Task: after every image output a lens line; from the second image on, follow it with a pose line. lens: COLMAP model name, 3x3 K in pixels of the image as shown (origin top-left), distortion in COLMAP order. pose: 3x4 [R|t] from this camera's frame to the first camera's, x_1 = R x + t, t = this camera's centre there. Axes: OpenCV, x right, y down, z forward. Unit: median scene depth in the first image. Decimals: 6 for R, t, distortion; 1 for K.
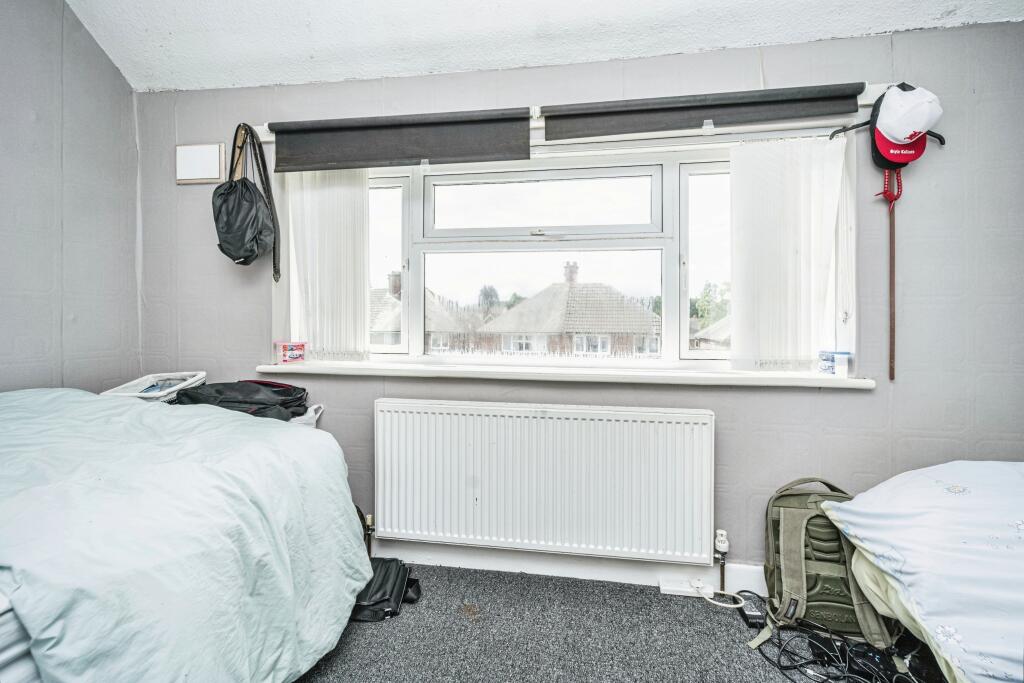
lens RADIAL K [[421.1, 0, 511.0], [0, 421.1, 323.0], [0, 0, 1]] dist [0.000334, -0.000245]
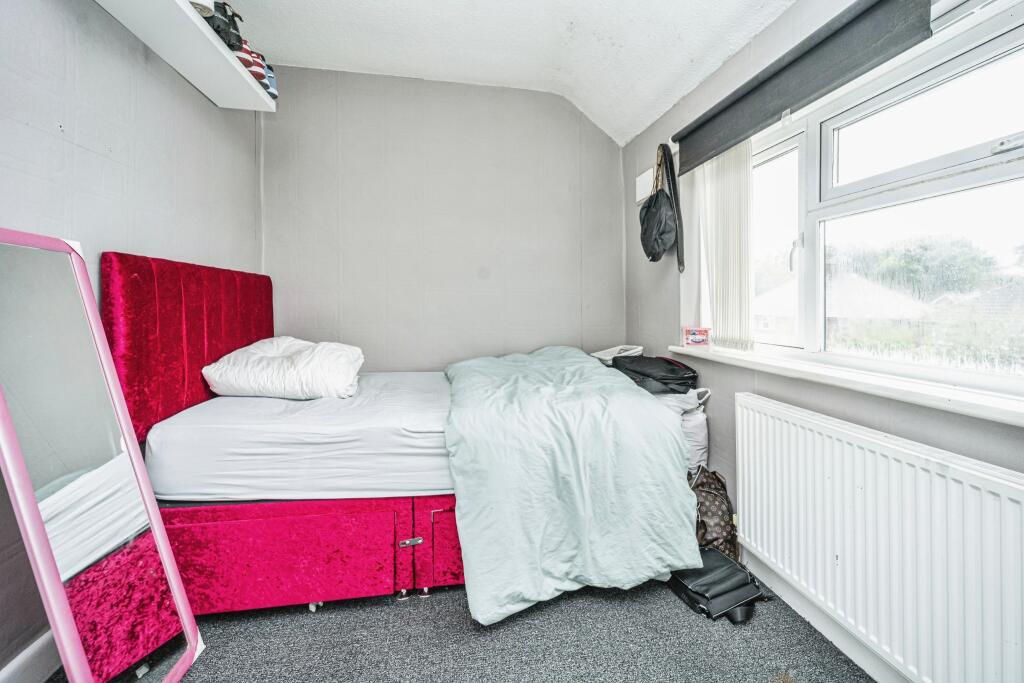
lens RADIAL K [[428.2, 0, 510.1], [0, 428.2, 309.5], [0, 0, 1]] dist [-0.000924, -0.000170]
pose [[0.291857, 0.003895, -0.956454, 0.418368], [-0.003903, 0.999988, 0.002882, -0.001521], [0.956454, 0.002892, 0.291868, 0.234205]]
